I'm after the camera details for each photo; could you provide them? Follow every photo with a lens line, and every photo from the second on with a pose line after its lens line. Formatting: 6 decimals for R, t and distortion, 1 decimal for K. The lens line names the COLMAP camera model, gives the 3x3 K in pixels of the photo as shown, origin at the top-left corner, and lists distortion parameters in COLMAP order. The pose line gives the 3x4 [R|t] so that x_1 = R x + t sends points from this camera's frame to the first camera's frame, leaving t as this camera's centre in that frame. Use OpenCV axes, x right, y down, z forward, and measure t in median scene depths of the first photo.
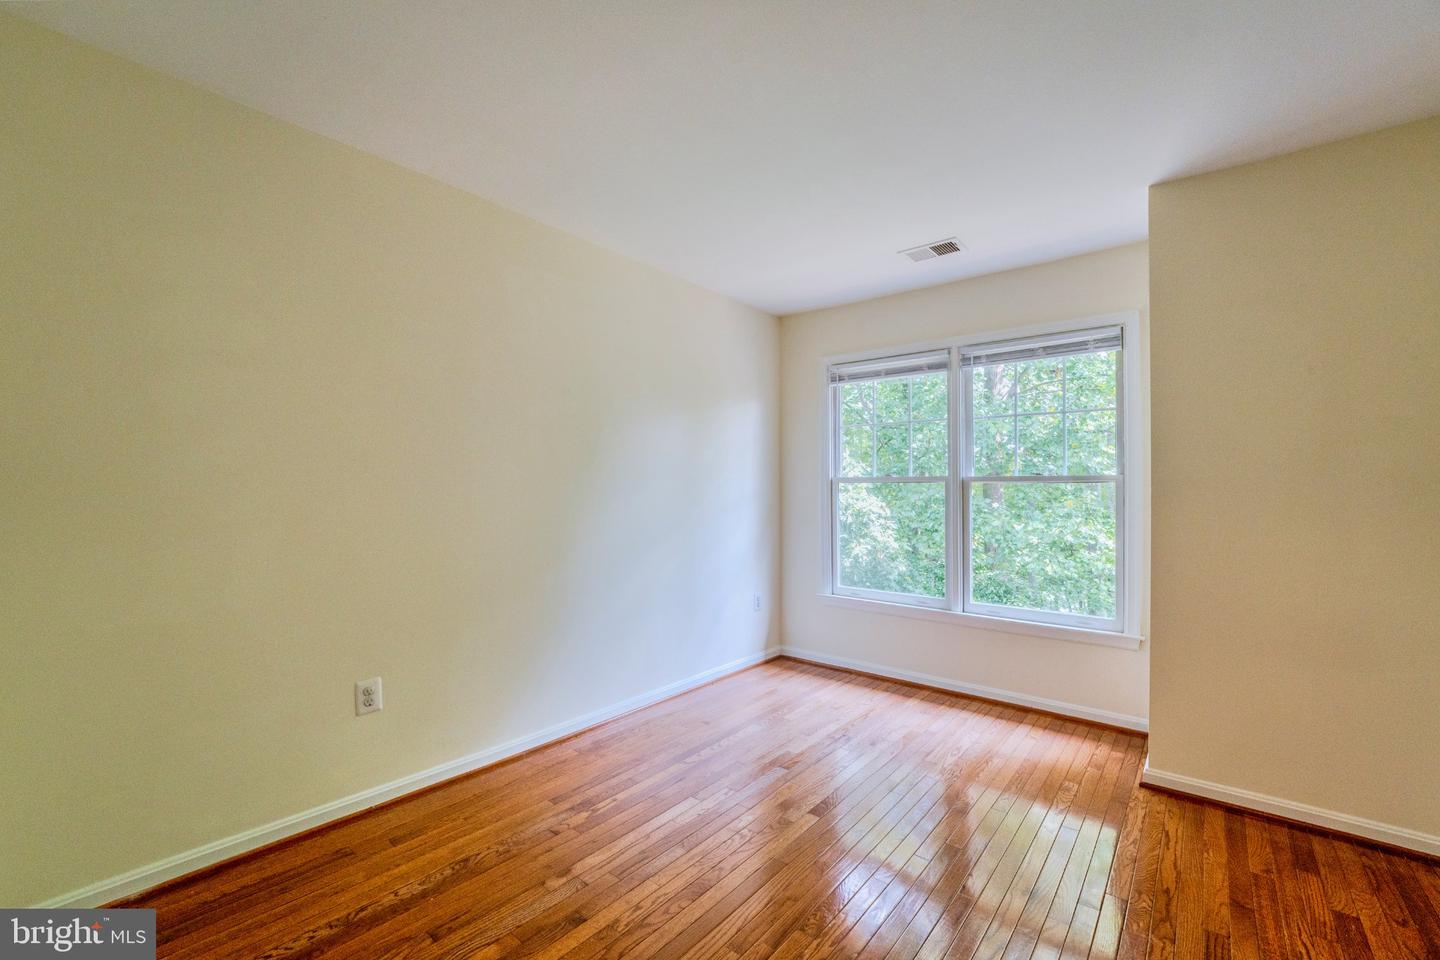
lens RADIAL K [[597.0, 0, 700.7], [0, 597.0, 479.4], [0, 0, 1]] dist [-0.013315, 0.000149]
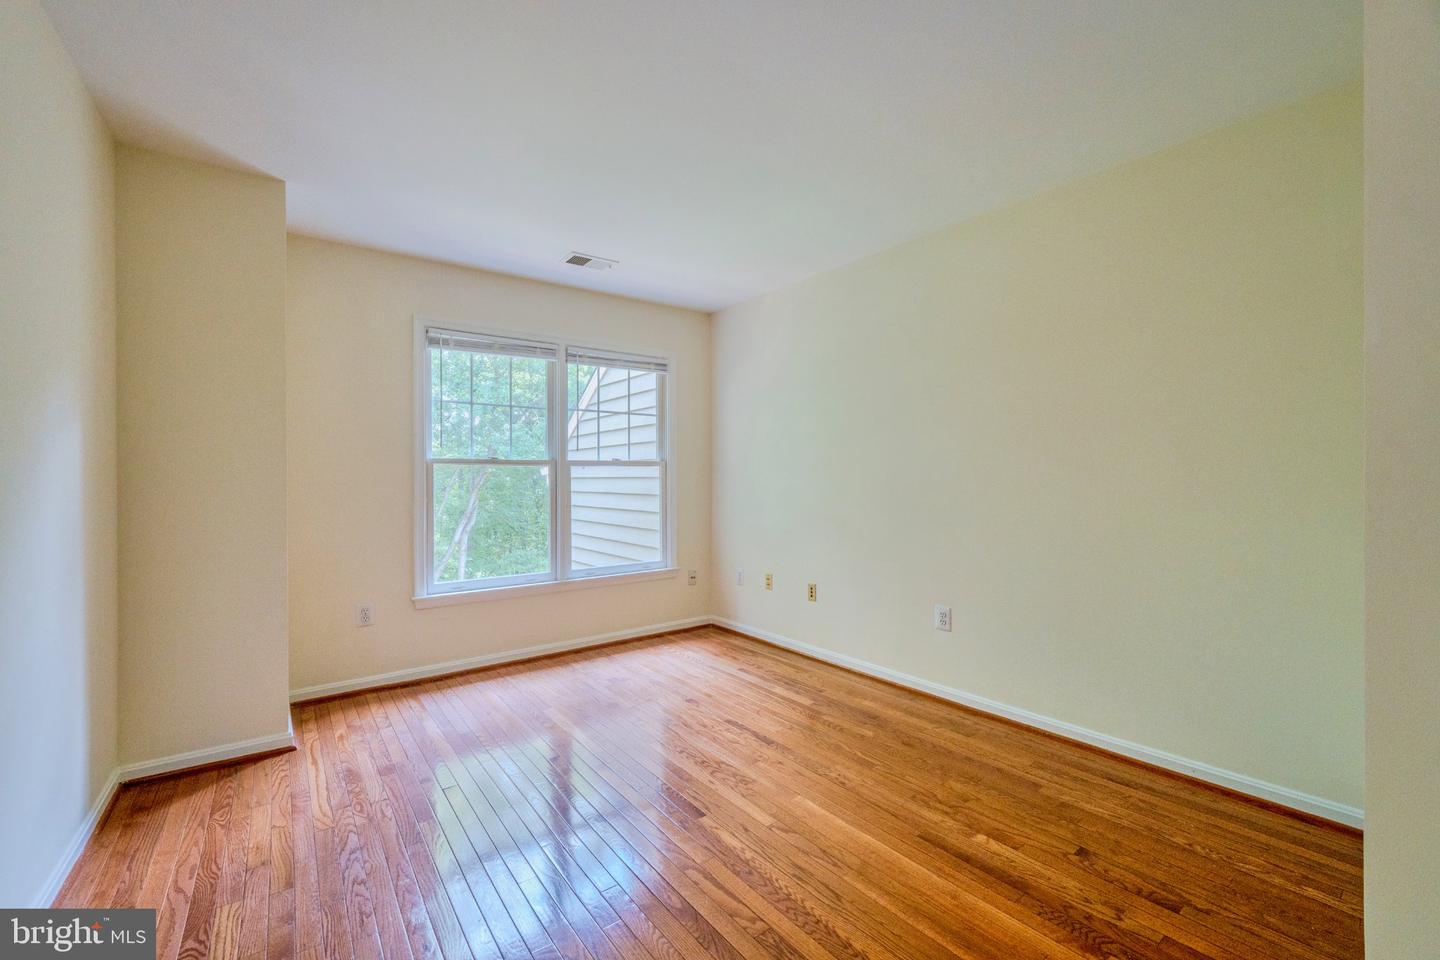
lens RADIAL K [[597.0, 0, 700.7], [0, 597.0, 479.4], [0, 0, 1]] dist [-0.013315, 0.000149]
pose [[0.226279, -0.014353, 0.973957, -0.583109], [-0.015773, 0.999706, 0.018397, 0.006653], [-0.973935, -0.019525, 0.225986, 0.480178]]
